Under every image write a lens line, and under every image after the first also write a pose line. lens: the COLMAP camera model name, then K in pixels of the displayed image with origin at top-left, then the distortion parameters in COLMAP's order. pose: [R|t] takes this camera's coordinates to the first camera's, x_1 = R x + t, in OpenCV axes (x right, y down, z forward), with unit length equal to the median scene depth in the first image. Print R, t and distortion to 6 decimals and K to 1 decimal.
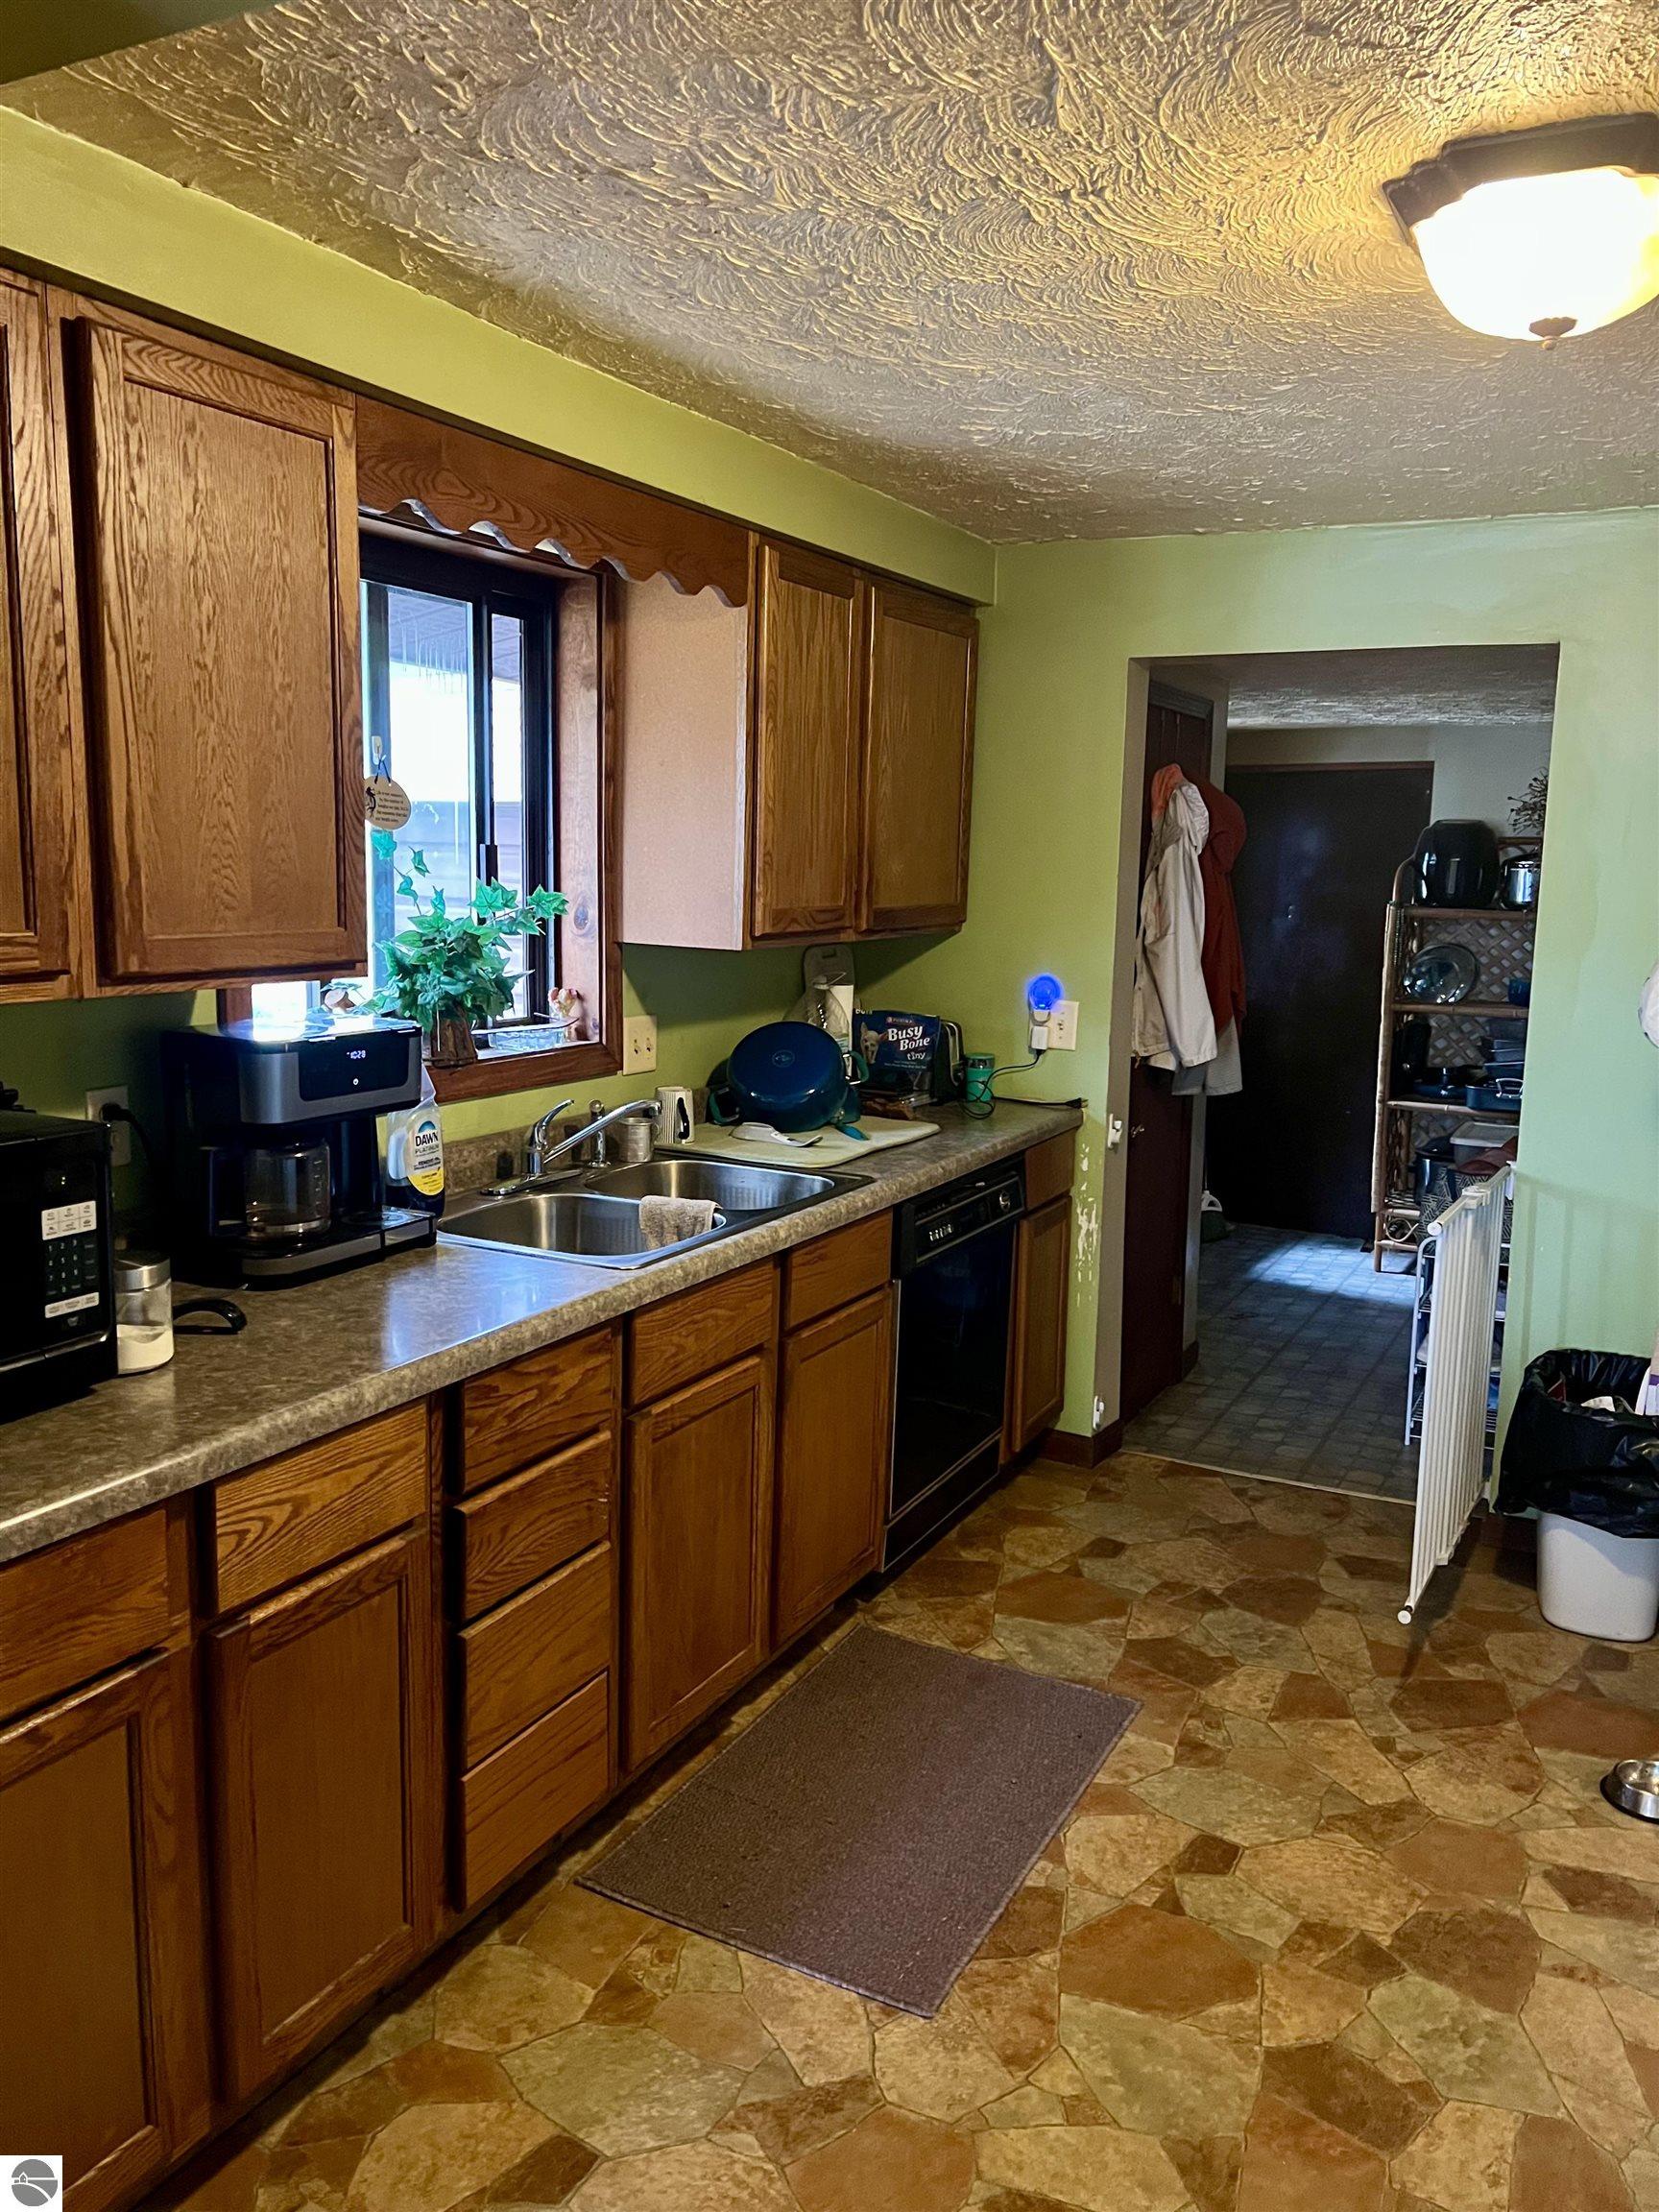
lens RADIAL K [[1657.9, 0, 831.1], [0, 1657.9, 1104.2], [0, 0, 1]] dist [0.015832, -0.019192]
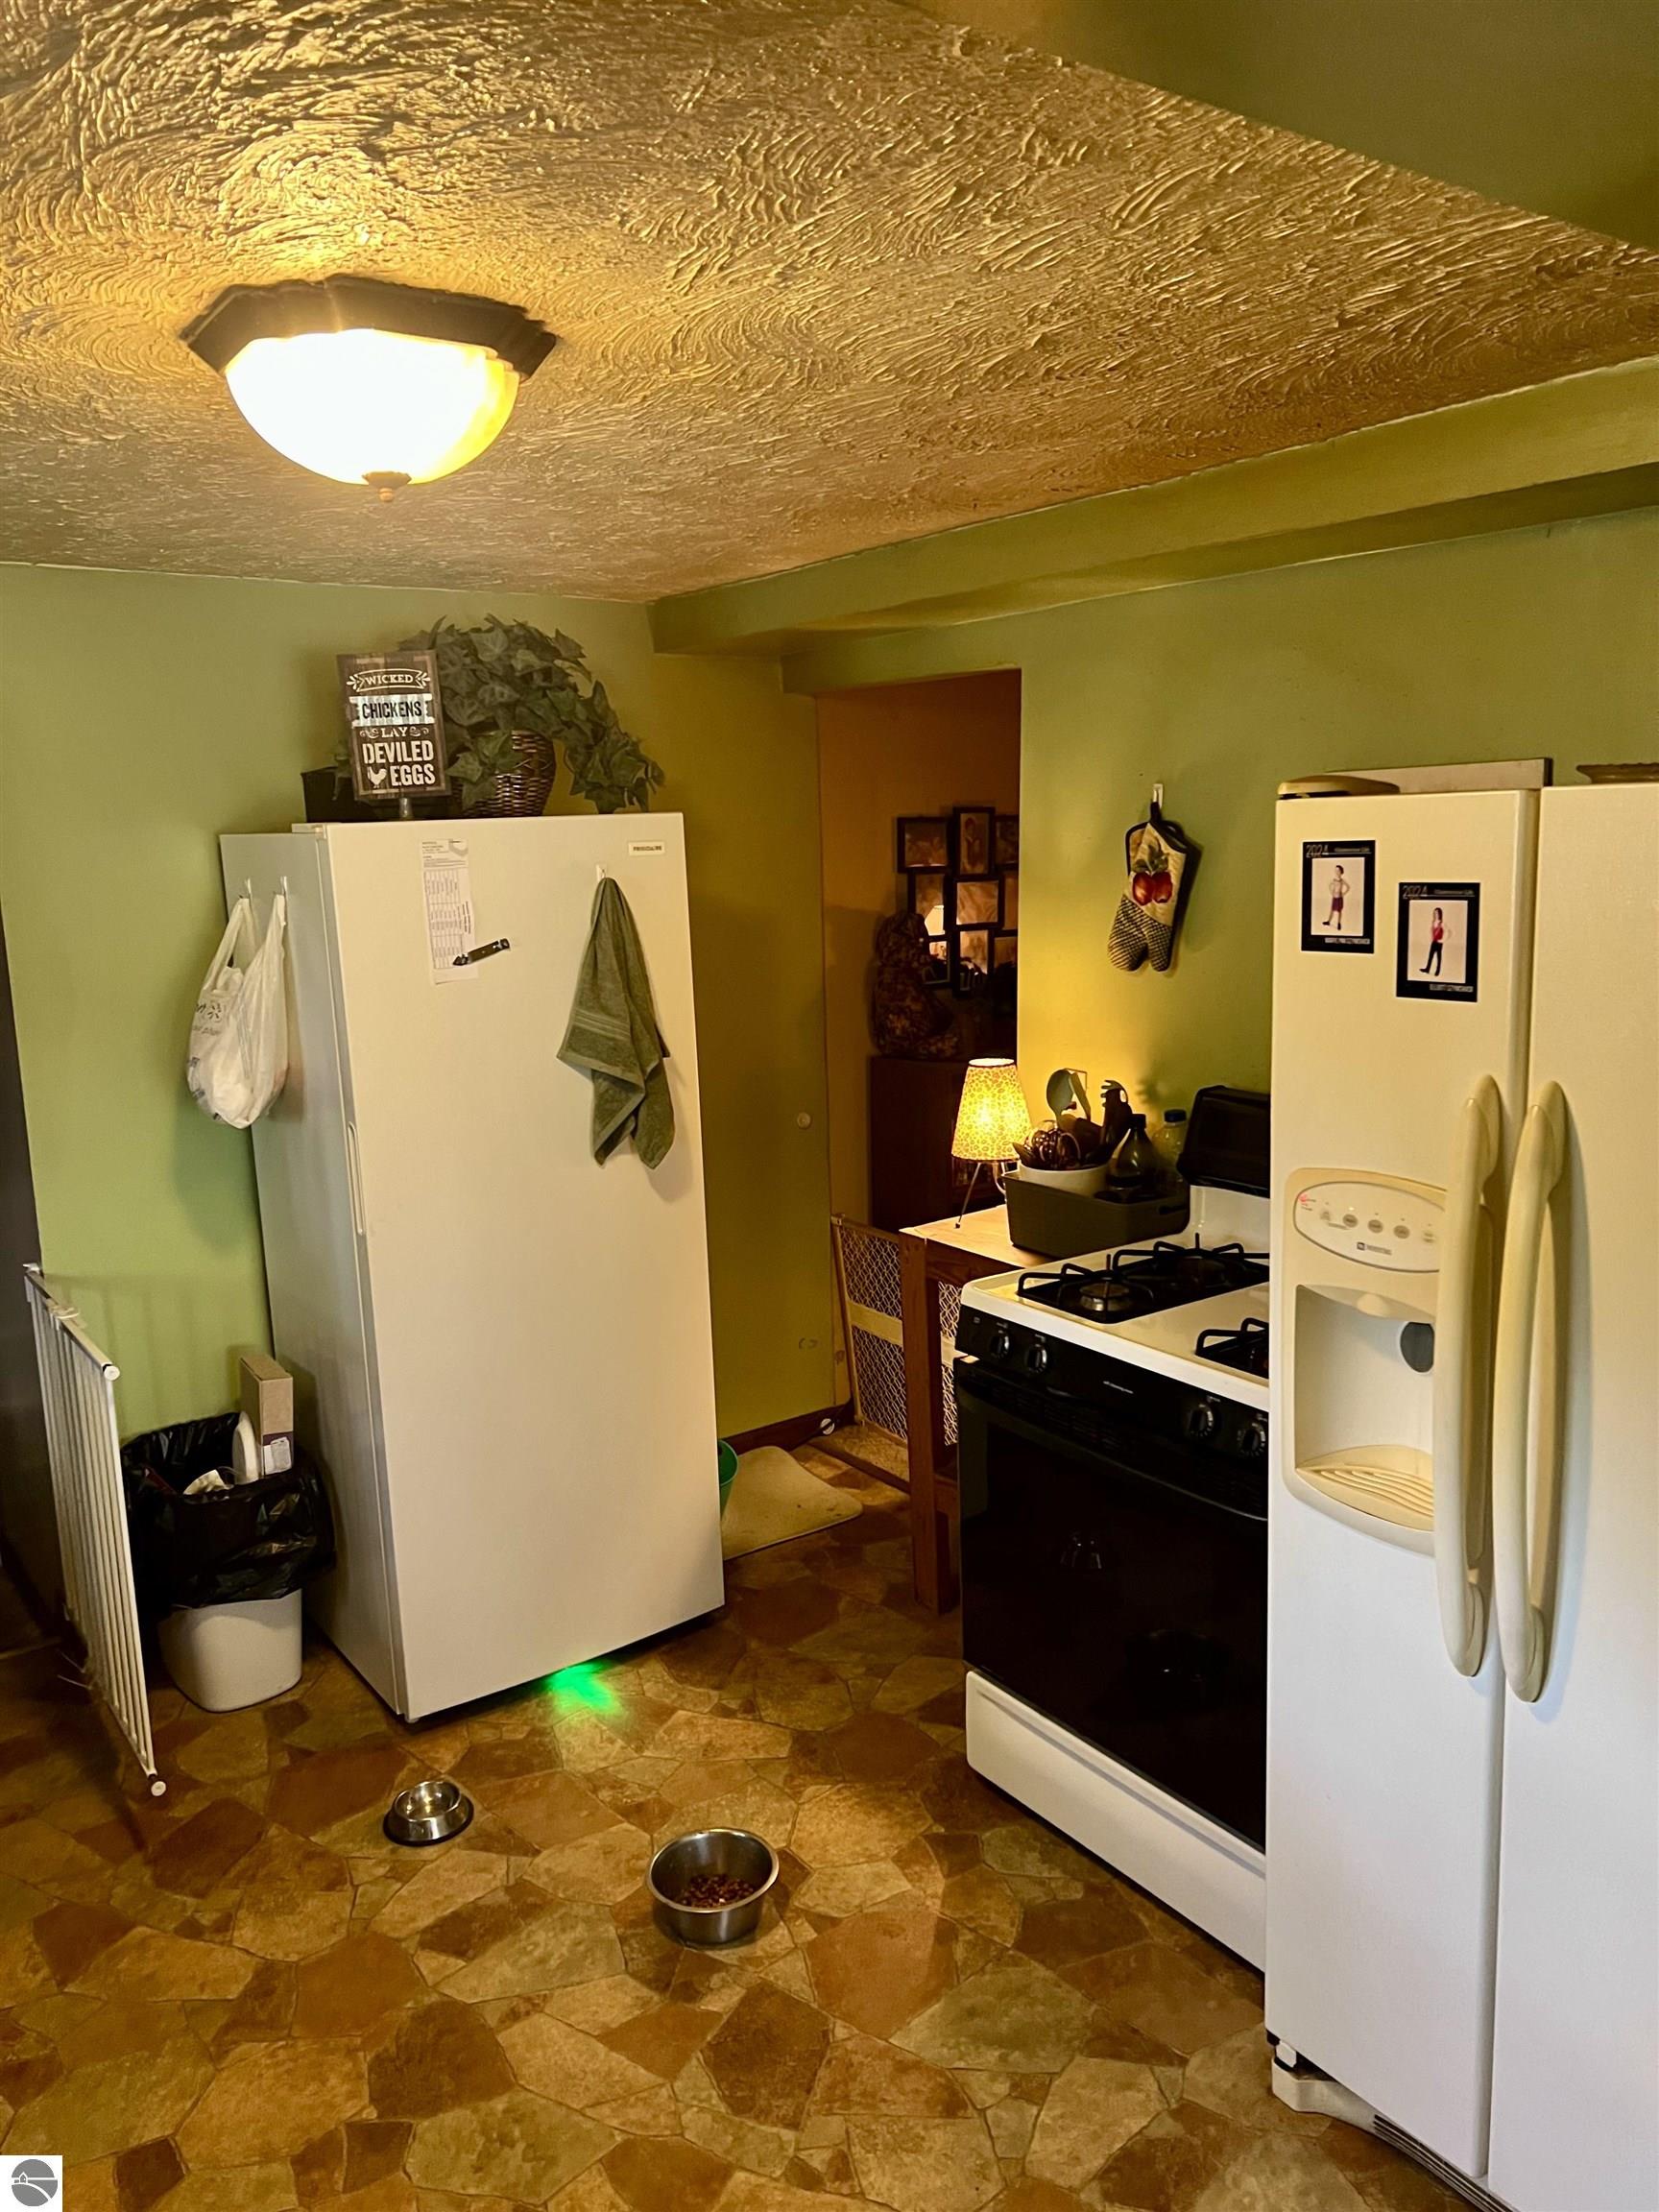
lens RADIAL K [[1657.9, 0, 834.0], [0, 1657.9, 1099.3], [0, 0, 1]] dist [0.015832, -0.019192]
pose [[0.449631, -0.182904, 0.874287, -0.248388], [0.169294, 0.978519, 0.117645, -0.121737], [-0.877024, 0.095115, 0.470938, 0.232570]]
